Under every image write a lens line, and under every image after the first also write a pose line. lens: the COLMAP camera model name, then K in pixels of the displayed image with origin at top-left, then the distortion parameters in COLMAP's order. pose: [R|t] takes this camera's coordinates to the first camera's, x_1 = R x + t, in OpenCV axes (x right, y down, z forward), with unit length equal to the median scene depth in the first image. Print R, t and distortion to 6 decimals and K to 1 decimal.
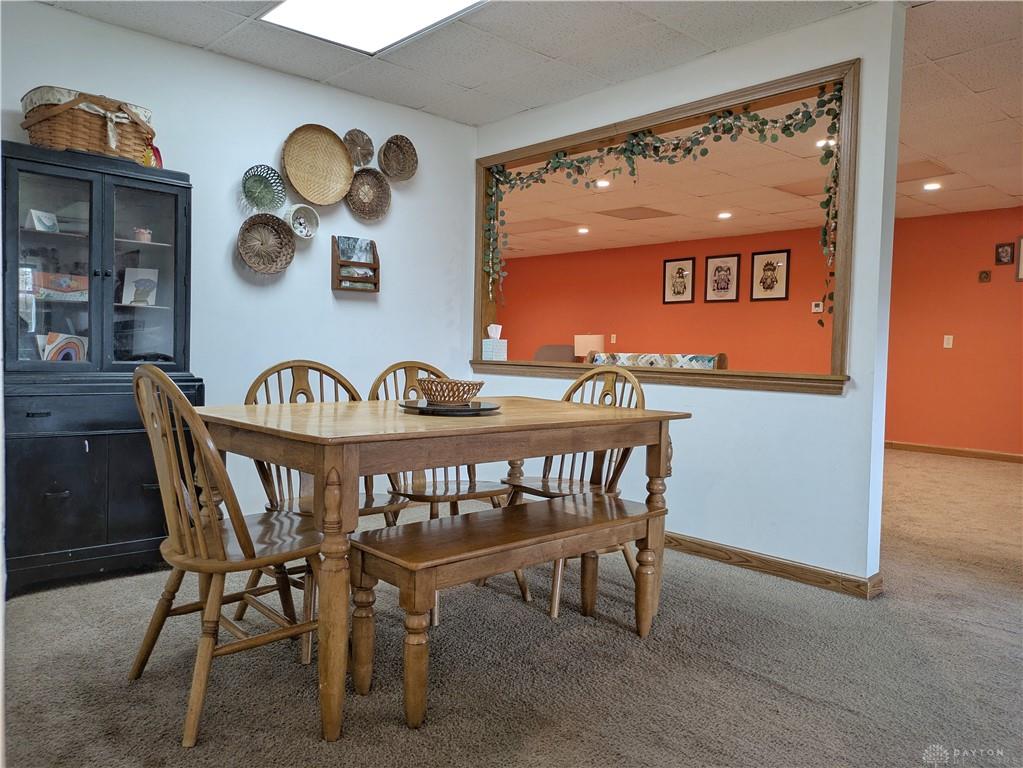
lens RADIAL K [[754.2, 0, 489.1], [0, 754.2, 385.0], [0, 0, 1]] dist [0.041454, -0.004030]
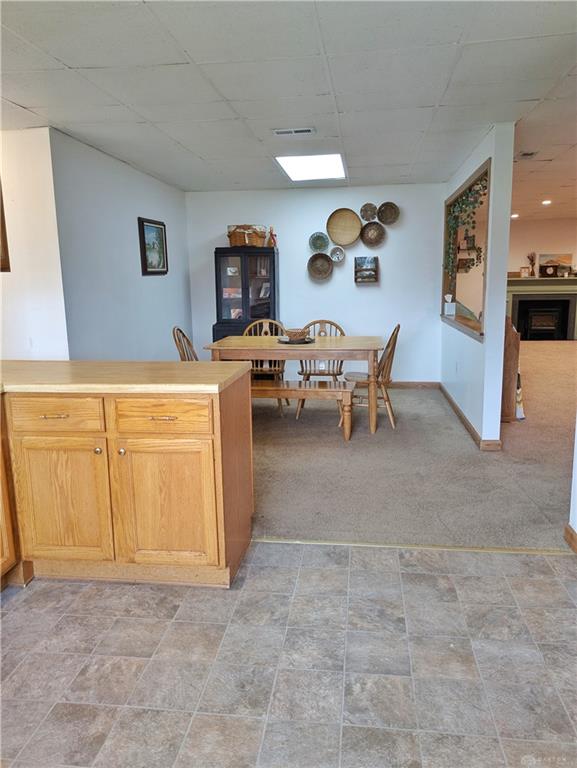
lens RADIAL K [[568.5, 0, 288.5], [0, 568.5, 384.0], [0, 0, 1]] dist [0.045230, -0.003811]
pose [[0.644870, 0.106073, -0.756896, 0.928932], [-0.007286, 0.991131, 0.132691, -0.054729], [0.764257, -0.080054, 0.639923, -0.202461]]
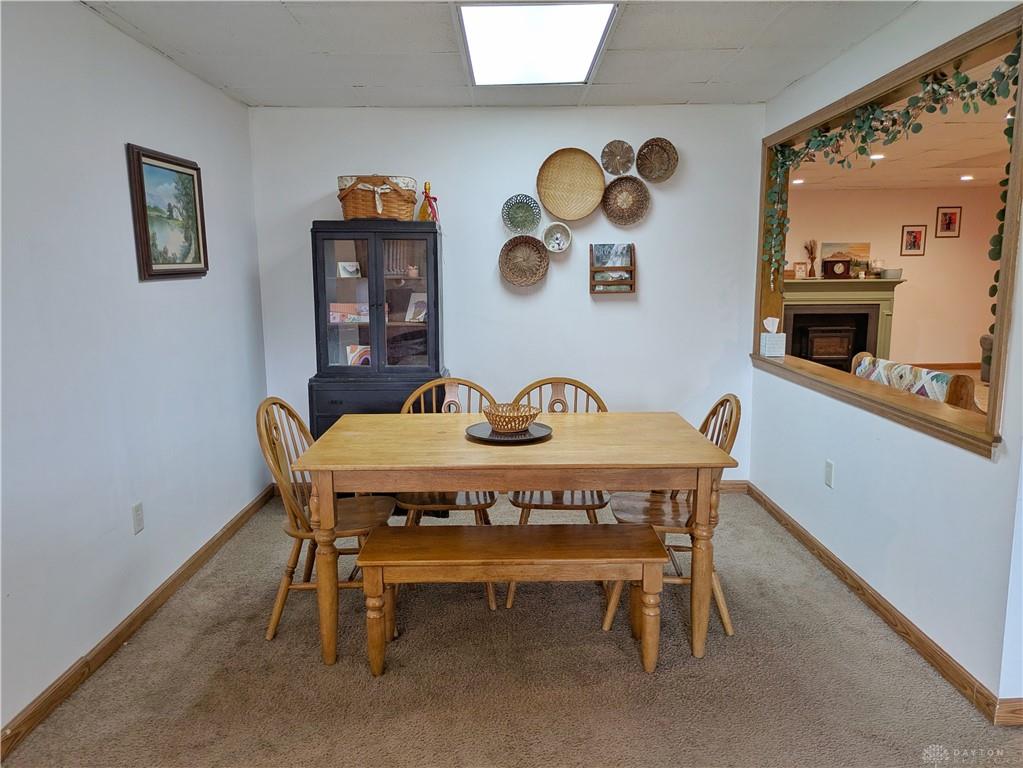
lens RADIAL K [[757.2, 0, 513.1], [0, 757.2, 397.4], [0, 0, 1]] dist [0.045230, -0.003811]
pose [[0.746363, 0.080843, -0.660611, 0.459579], [-0.006810, 0.993471, 0.113884, -0.100661], [0.665504, -0.080500, 0.742040, 0.084306]]
